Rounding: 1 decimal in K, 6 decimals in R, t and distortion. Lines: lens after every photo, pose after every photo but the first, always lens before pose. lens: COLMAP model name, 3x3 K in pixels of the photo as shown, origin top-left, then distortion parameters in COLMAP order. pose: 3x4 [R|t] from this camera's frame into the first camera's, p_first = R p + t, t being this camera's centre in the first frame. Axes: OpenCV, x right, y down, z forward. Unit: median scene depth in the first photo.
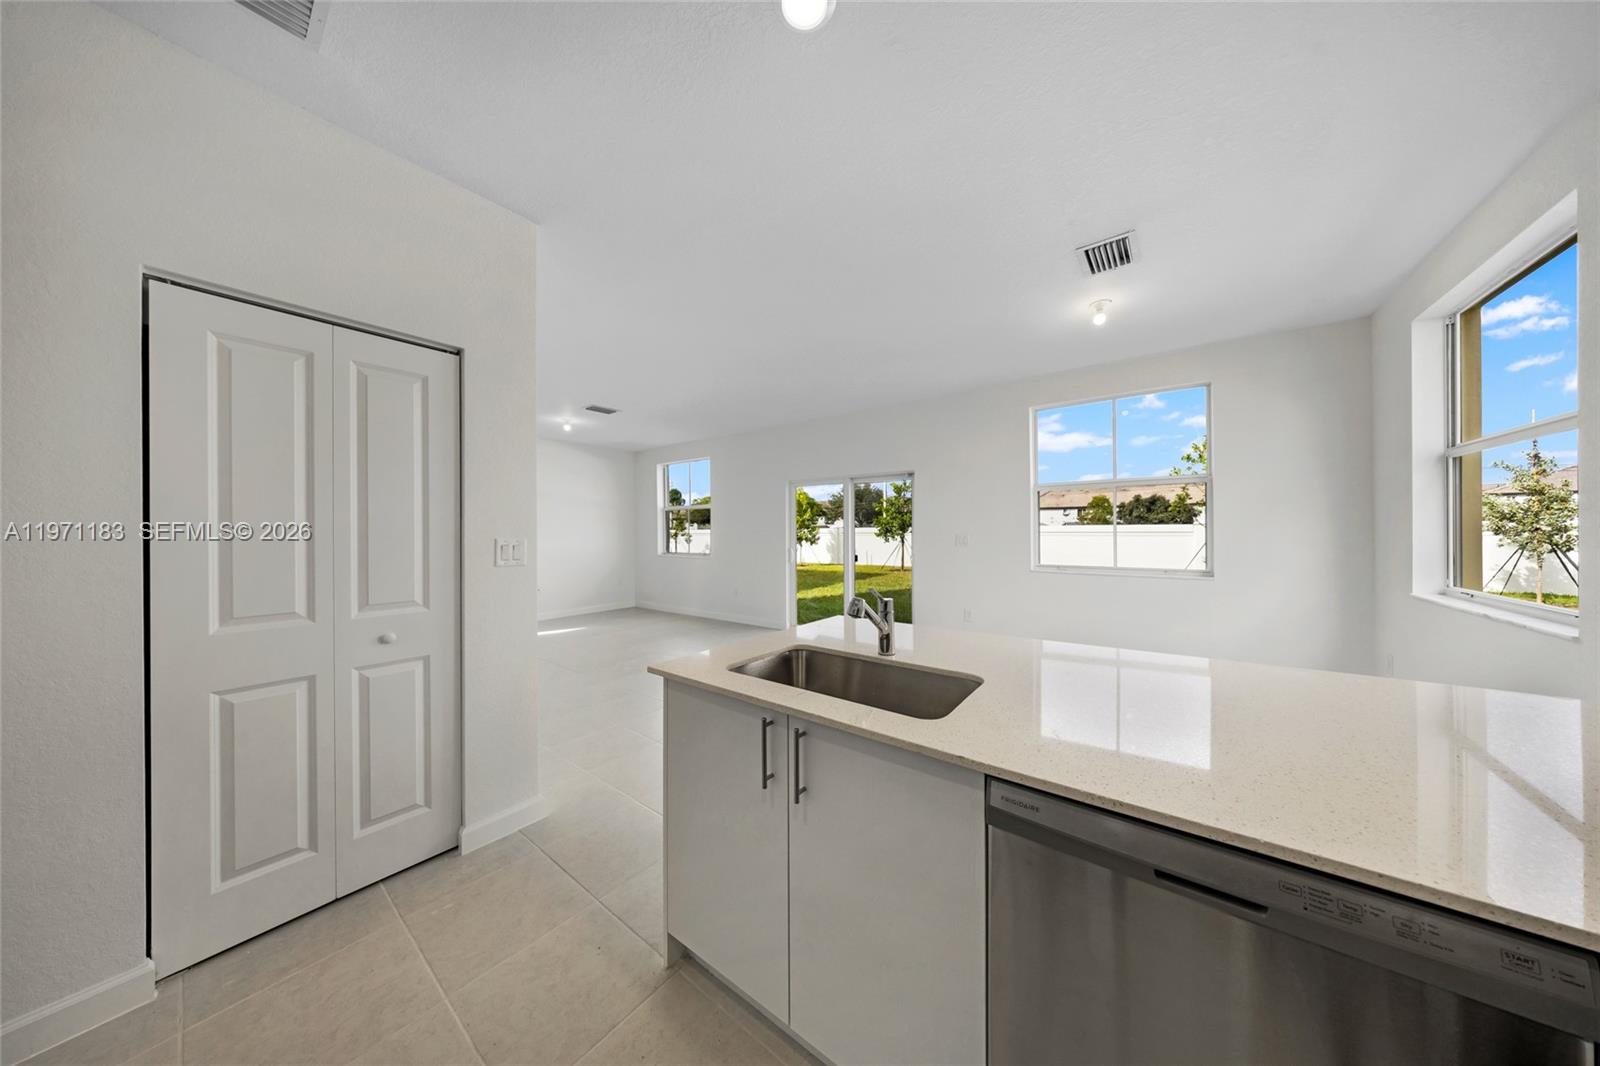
lens RADIAL K [[474.3, 0, 800.0], [0, 474.3, 533.0], [0, 0, 1]] dist [0.000009, 0.000092]
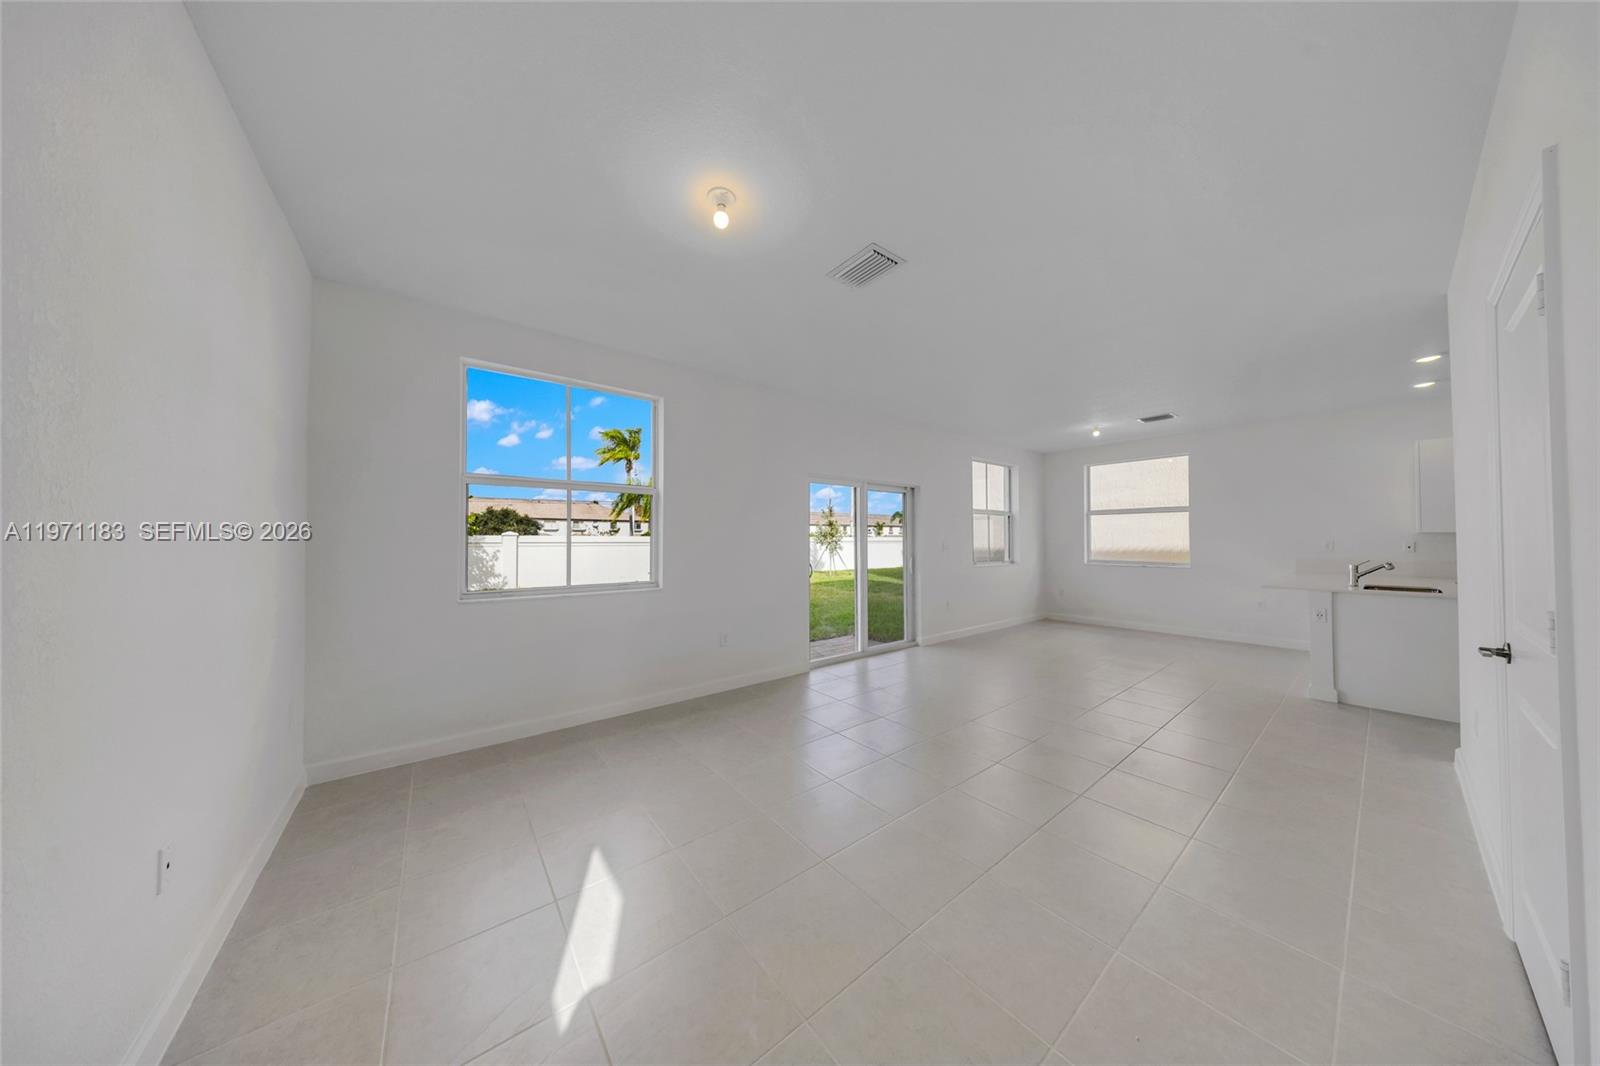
lens RADIAL K [[462.5, 0, 805.9], [0, 462.5, 537.8], [0, 0, 1]] dist [-0.000513, -0.000191]
pose [[0.247201, 0.010550, 0.968907, -0.643914], [0.003924, 0.999922, -0.011889, 0.002746], [-0.968956, 0.006741, 0.247140, 0.709553]]
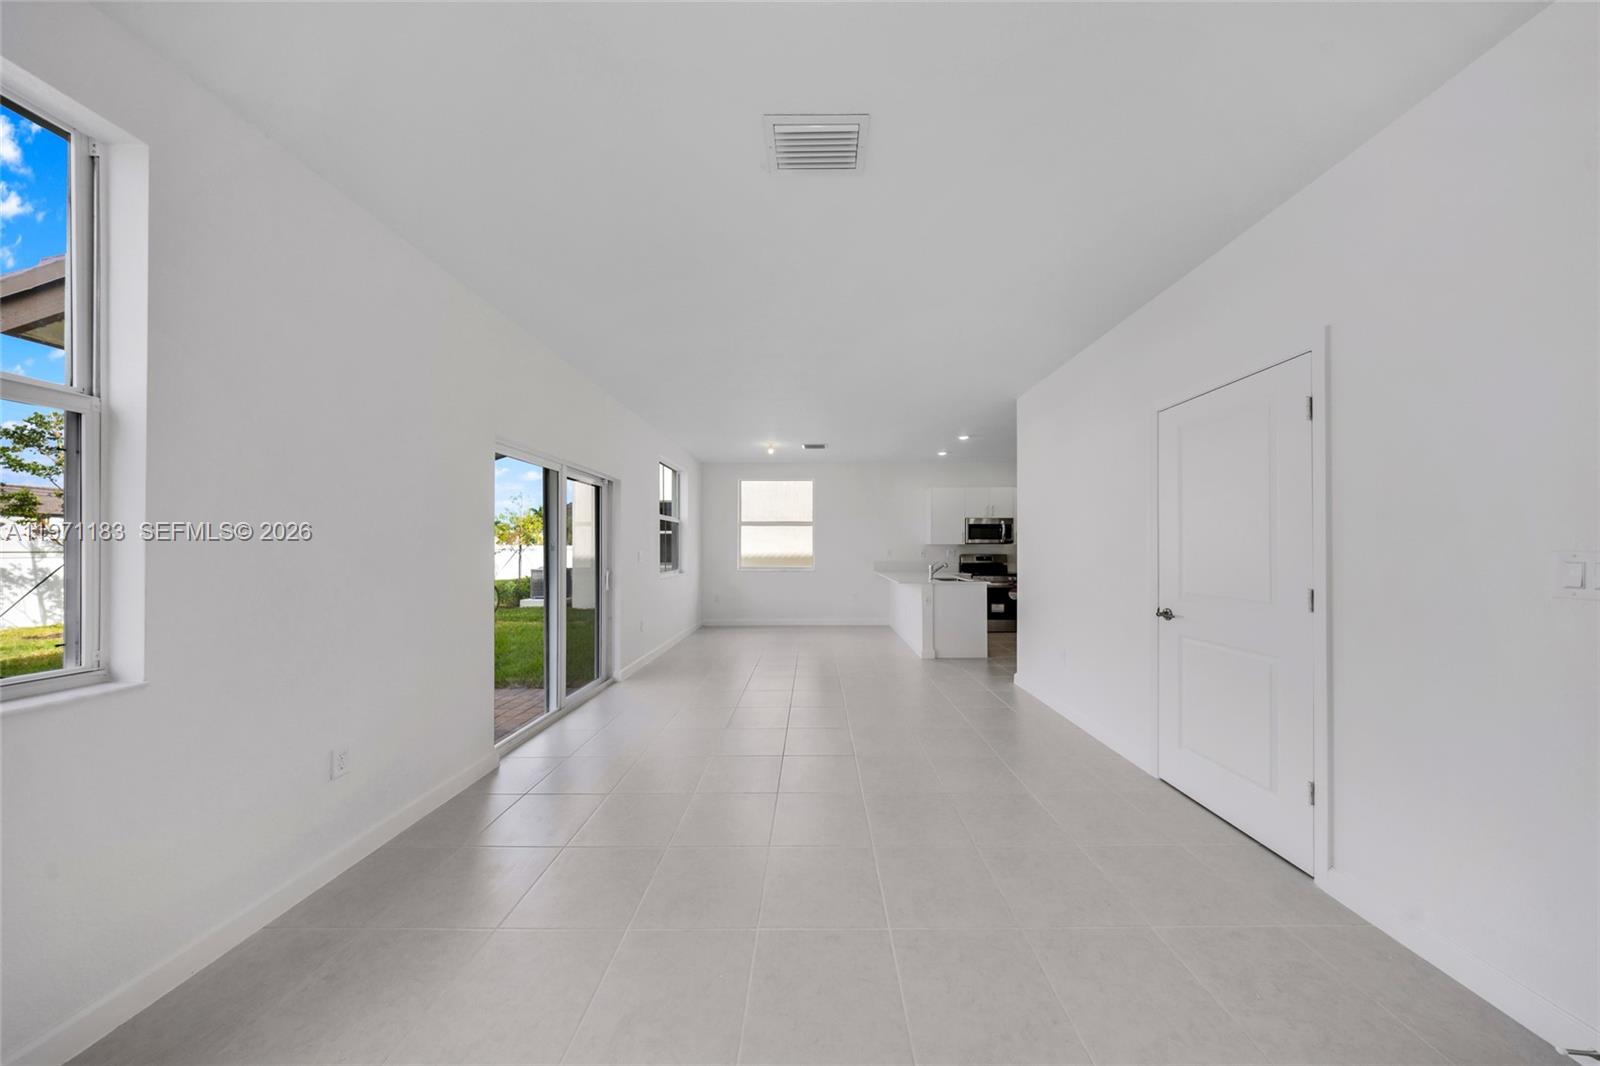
lens RADIAL K [[463.5, 0, 816.8], [0, 463.5, 545.2], [0, 0, 1]] dist [-0.006077, -0.000092]
pose [[-0.607635, 0.011290, 0.794136, -0.489732], [0.008344, 0.999935, -0.007831, 0.000188], [-0.794172, 0.001868, -0.607690, 0.883599]]
